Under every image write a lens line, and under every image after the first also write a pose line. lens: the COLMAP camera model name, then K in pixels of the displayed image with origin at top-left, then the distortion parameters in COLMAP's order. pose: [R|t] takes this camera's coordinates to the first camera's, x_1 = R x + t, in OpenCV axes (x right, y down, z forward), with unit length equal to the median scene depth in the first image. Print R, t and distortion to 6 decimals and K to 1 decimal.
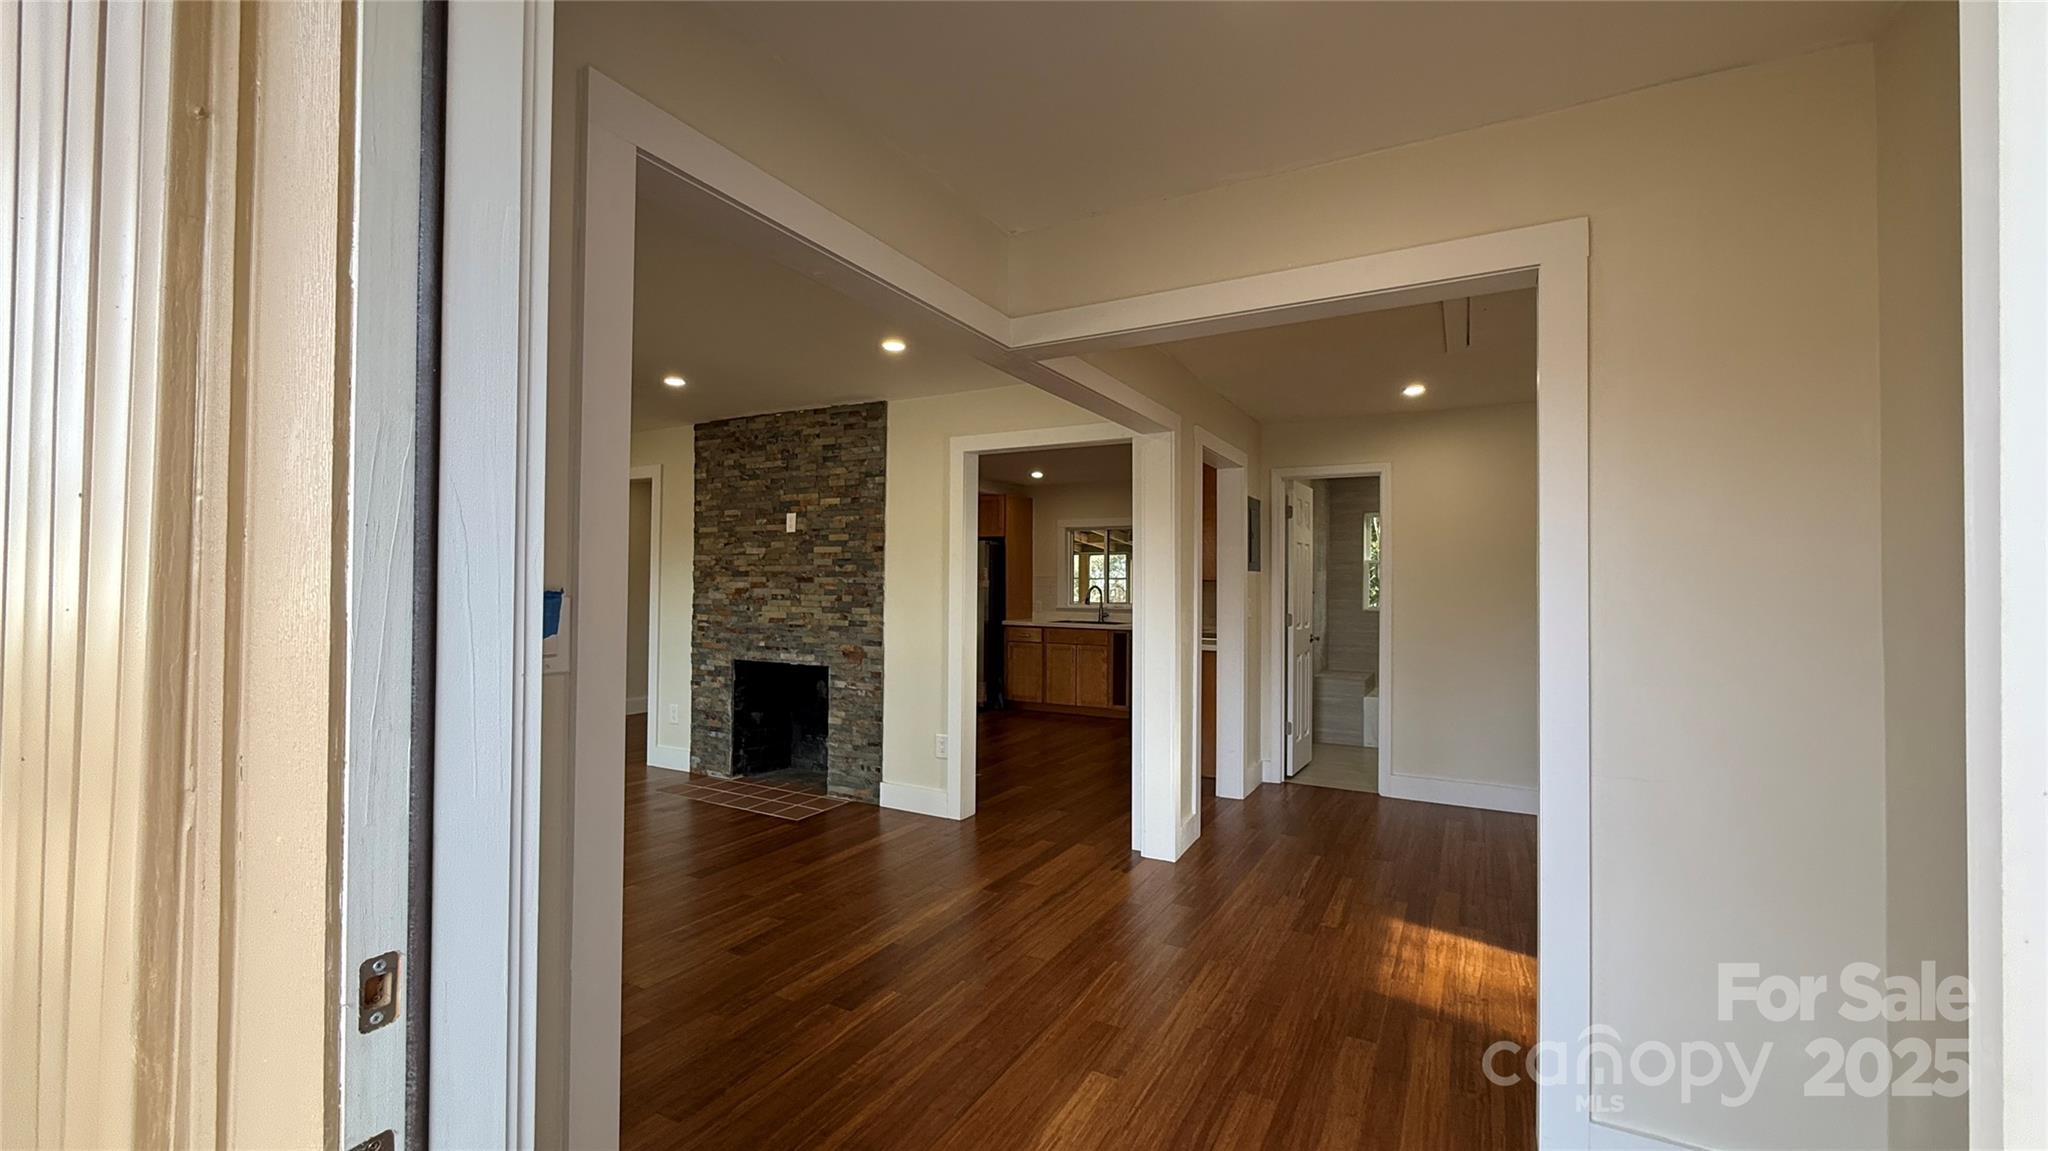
lens RADIAL K [[816.6, 0, 1030.9], [0, 816.6, 574.5], [0, 0, 1]] dist [0.000285, 0.000230]
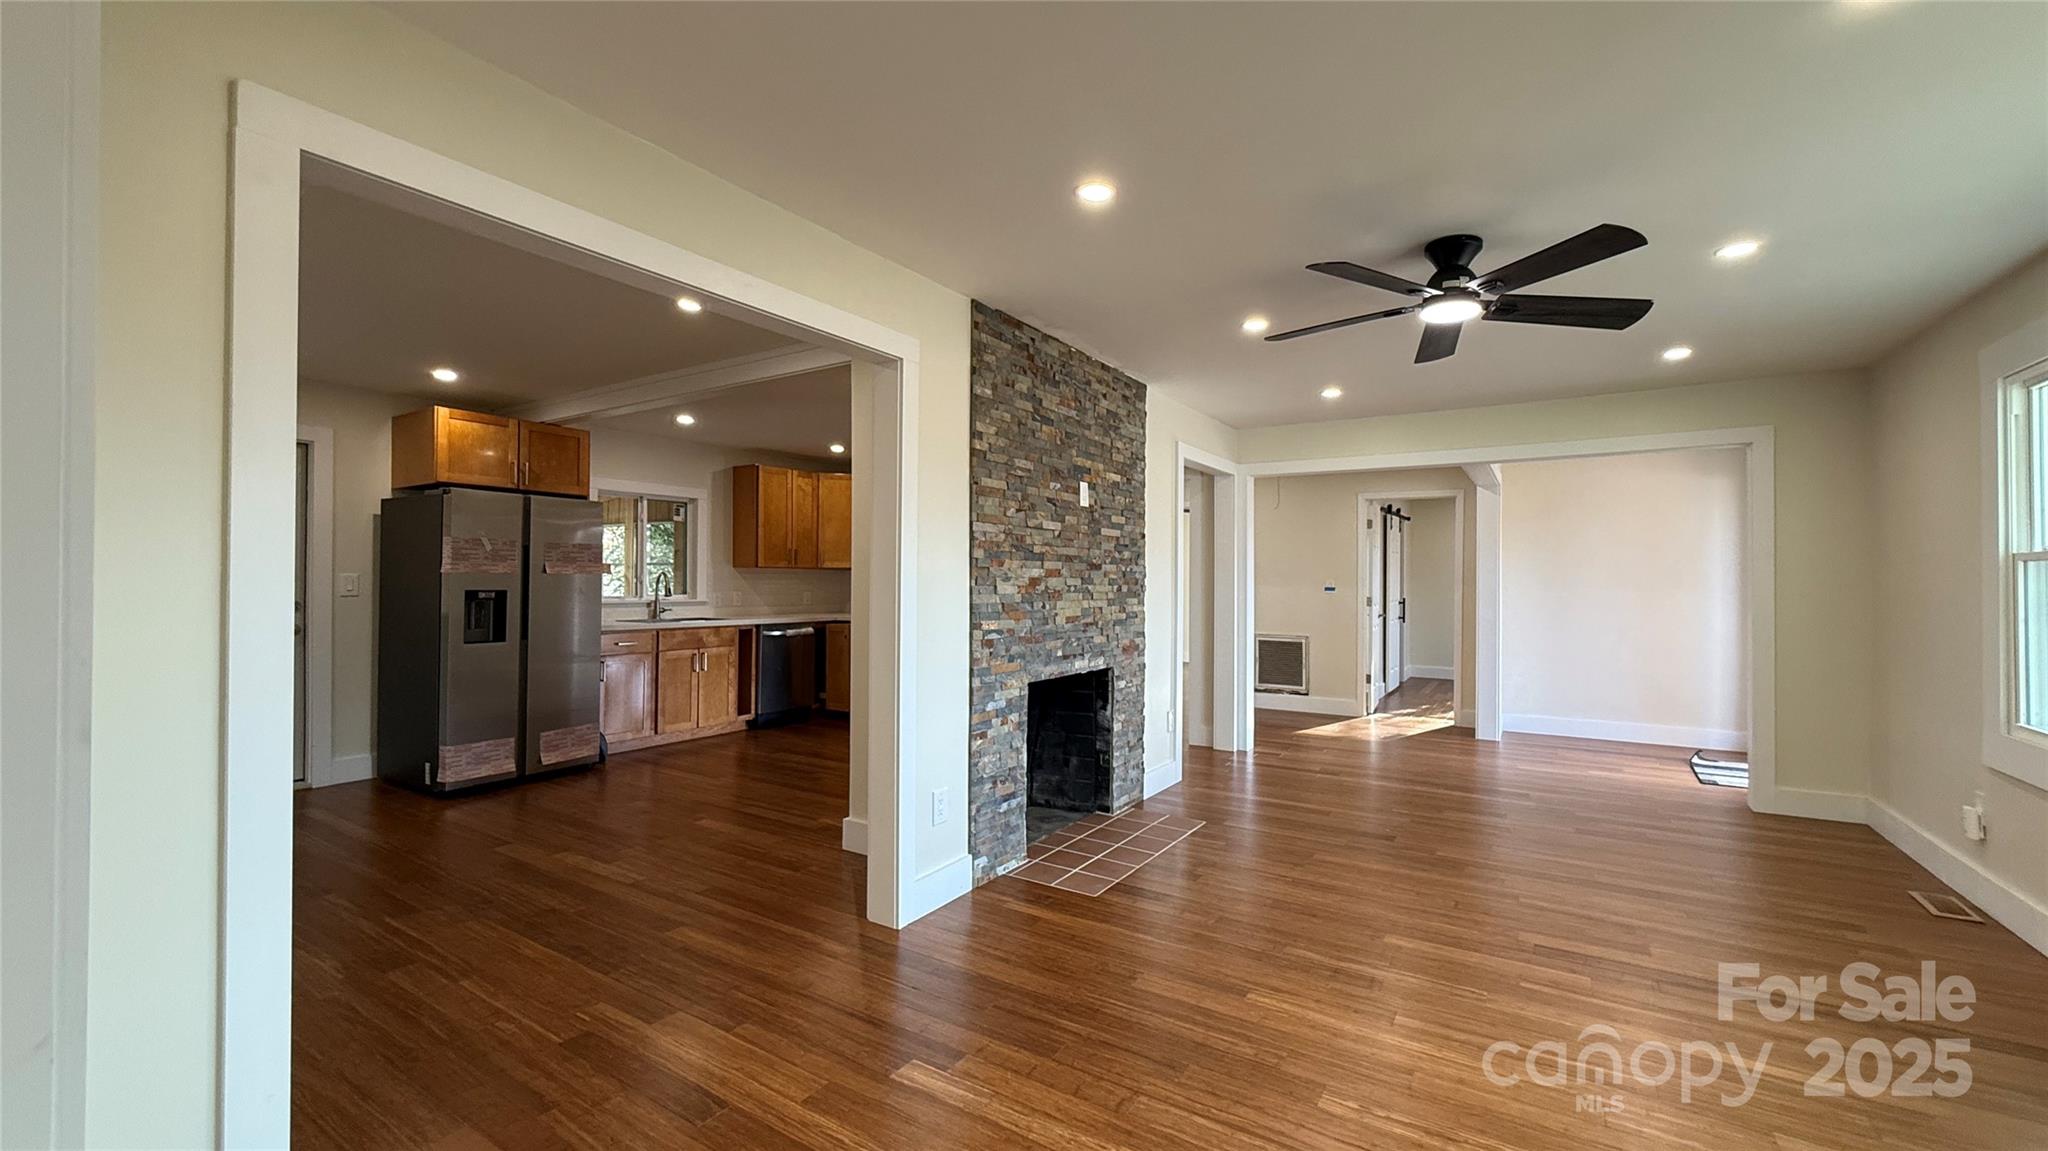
lens RADIAL K [[816.6, 0, 1030.9], [0, 816.6, 574.5], [0, 0, 1]] dist [0.000285, 0.000230]
pose [[0.065697, -0.000018, 0.997840, -1.101033], [-0.018966, 0.999819, 0.001267, 0.014243], [-0.997659, -0.019008, 0.065685, 1.012822]]
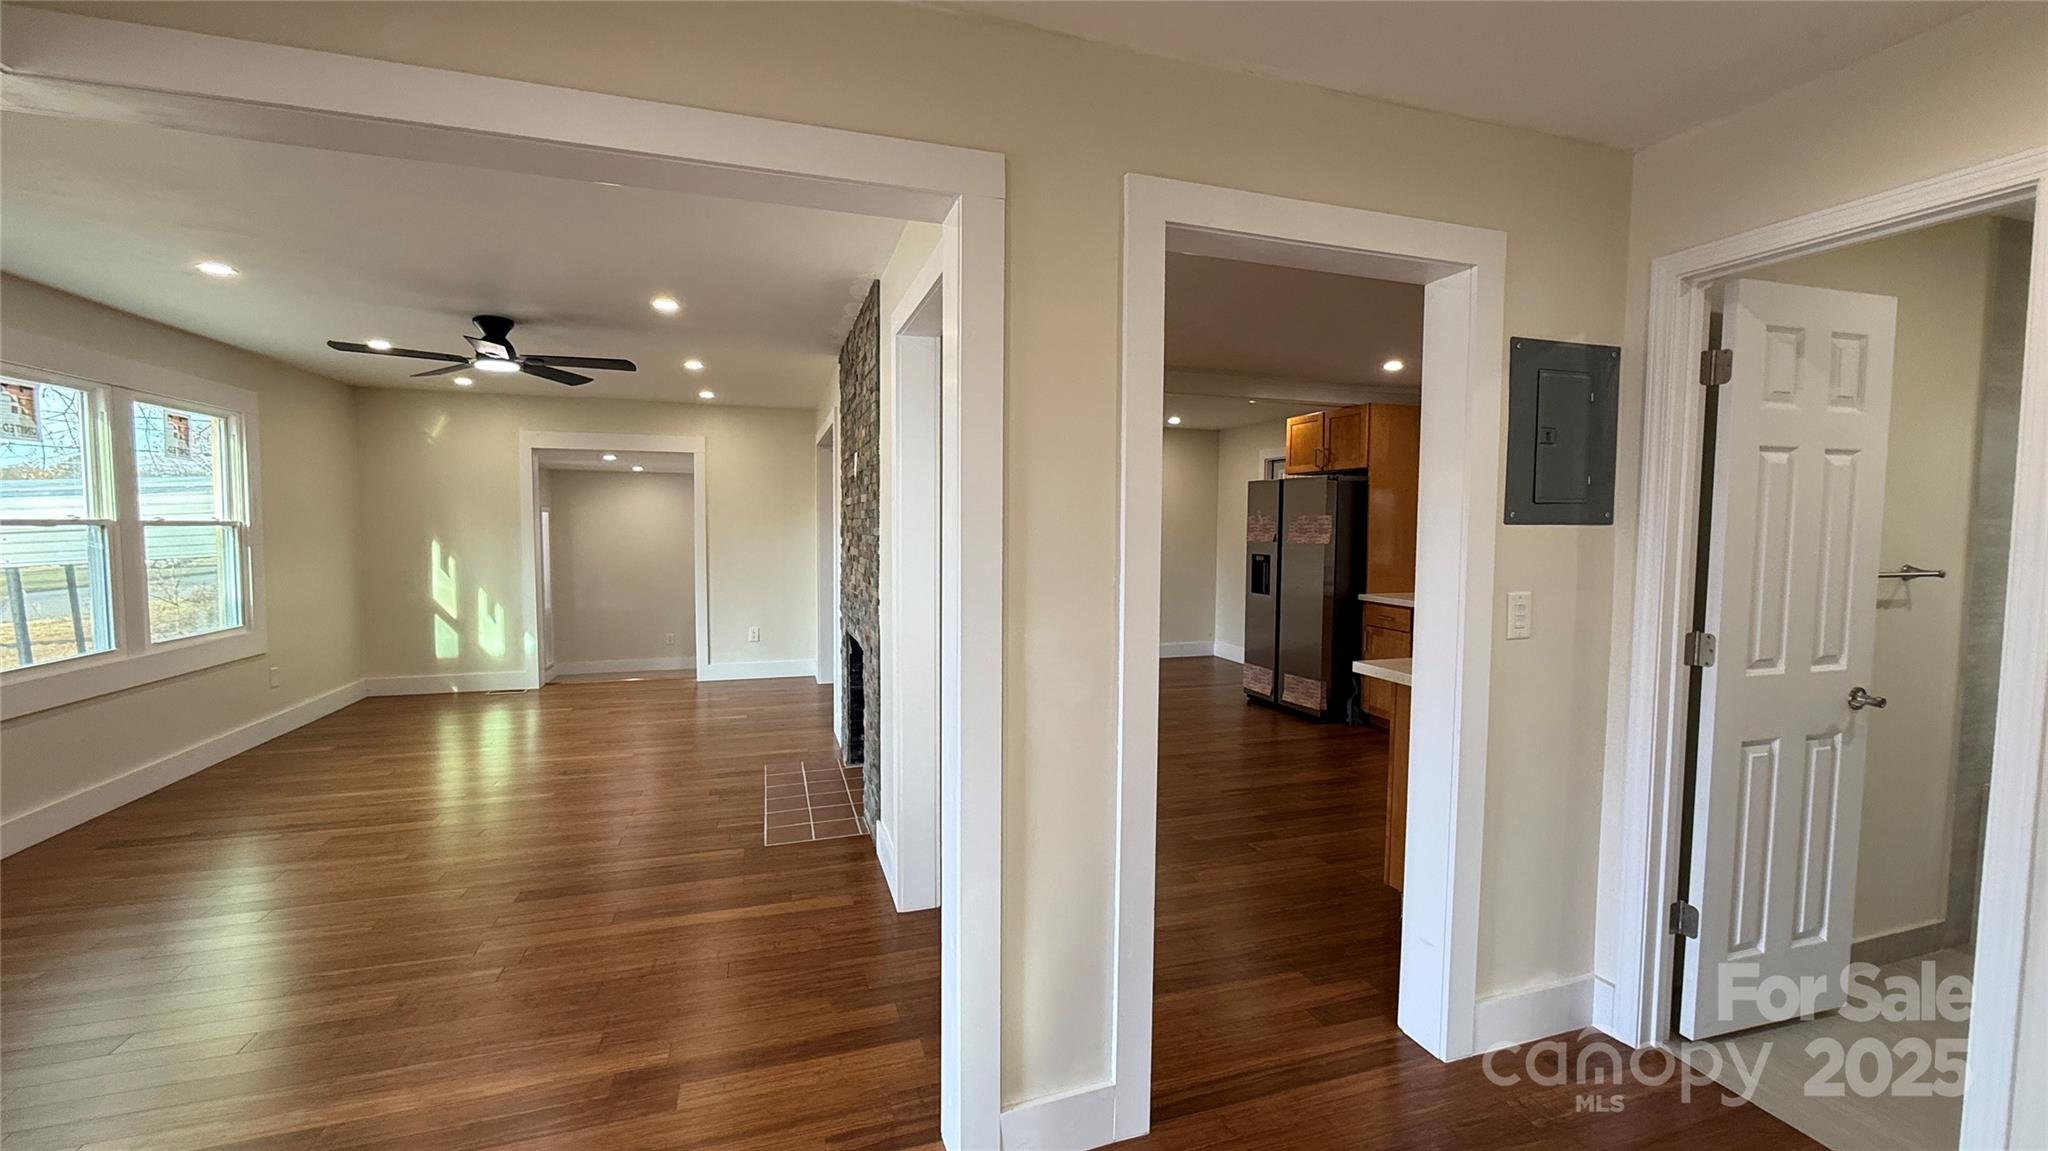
lens RADIAL K [[816.6, 0, 1030.9], [0, 816.6, 574.5], [0, 0, 1]] dist [0.000285, 0.000230]
pose [[0.728979, 0.037820, -0.683491, 0.376512], [0.007676, 0.997958, 0.063407, -0.006361], [0.684493, -0.051469, 0.727200, 0.546608]]
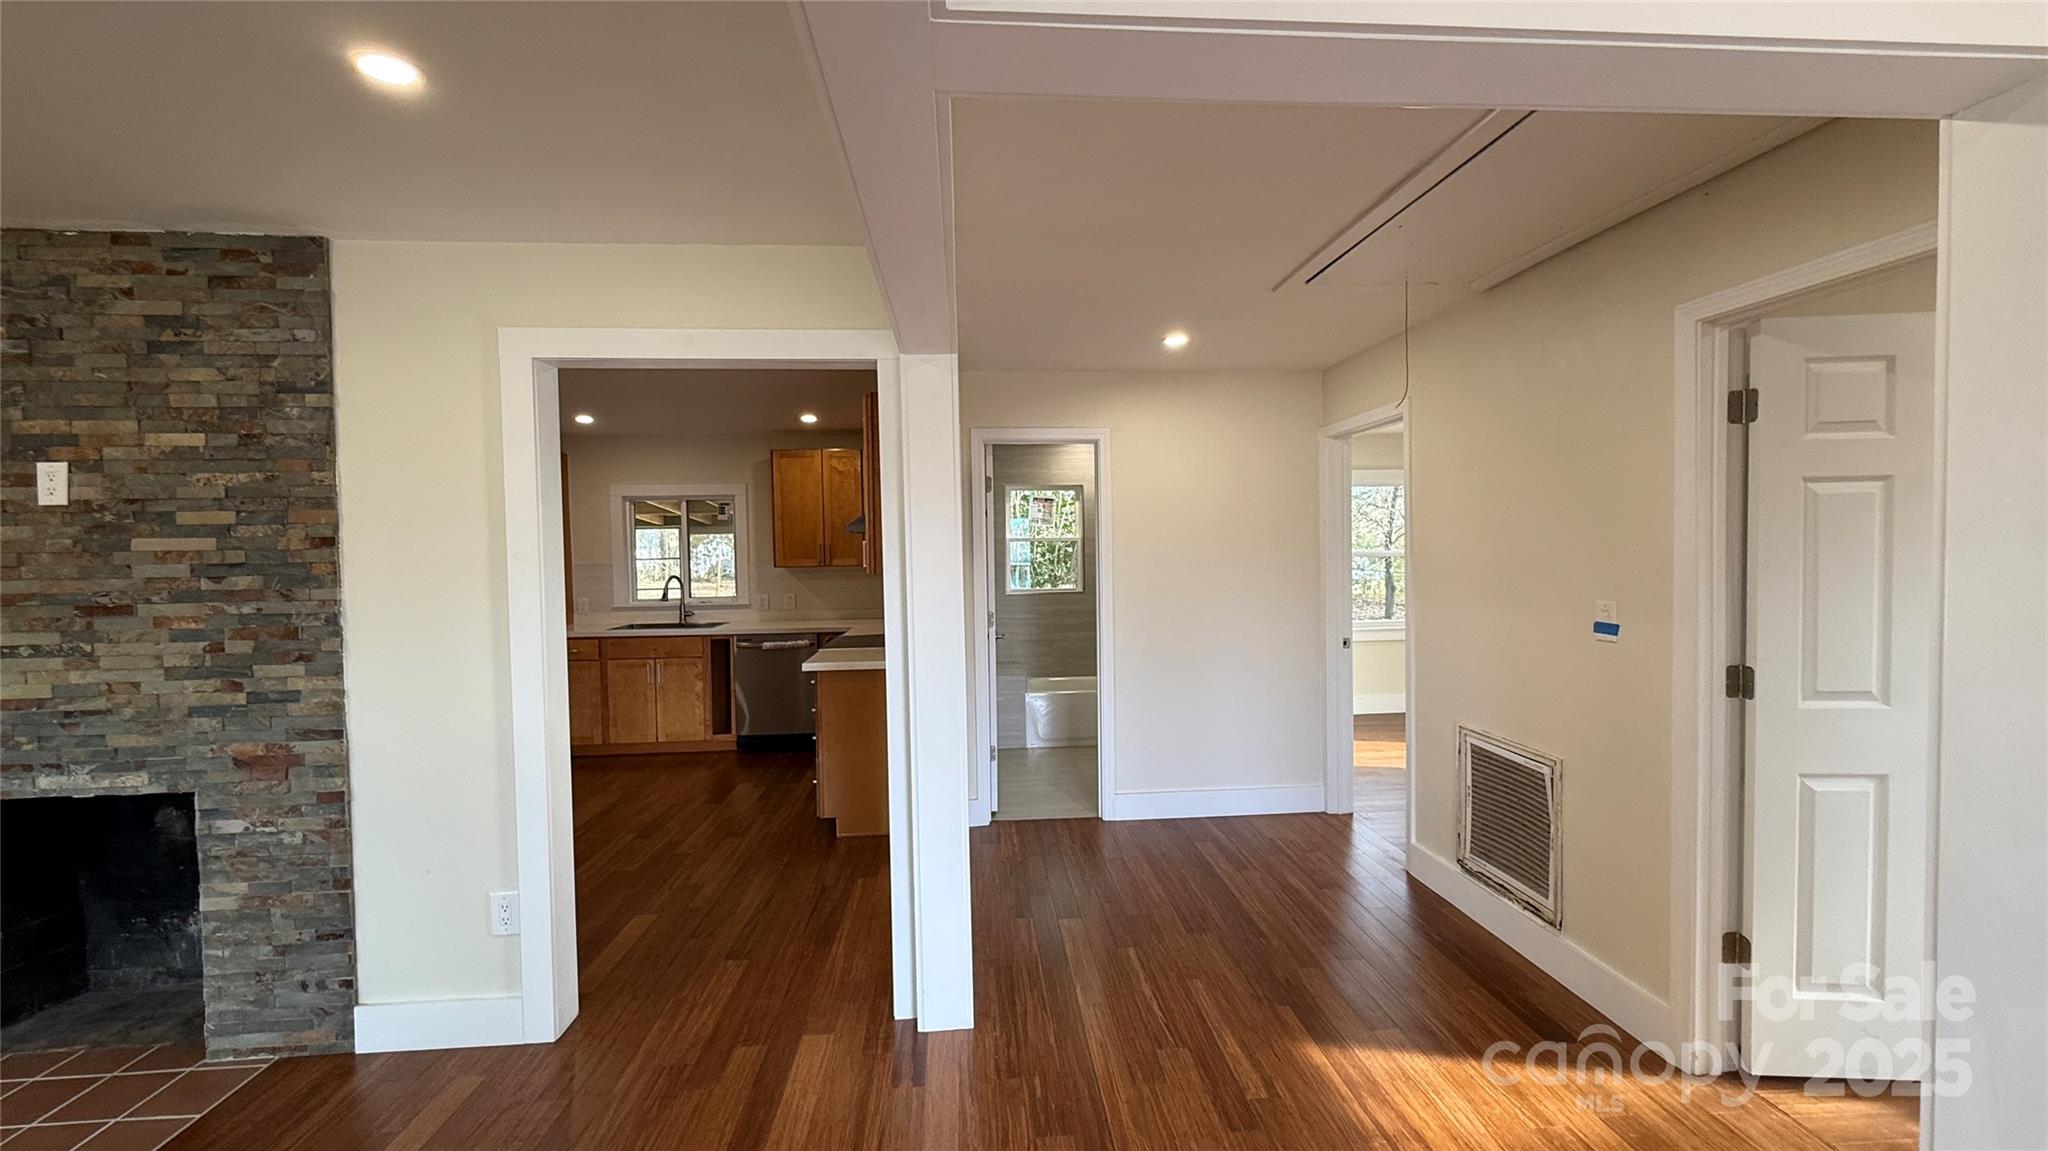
lens RADIAL K [[816.6, 0, 1030.9], [0, 816.6, 574.5], [0, 0, 1]] dist [0.000285, 0.000230]
pose [[0.834958, -0.038049, 0.548997, -0.096420], [0.015126, 0.998817, 0.046219, -0.026967], [-0.550106, -0.030287, 0.834545, 0.338271]]
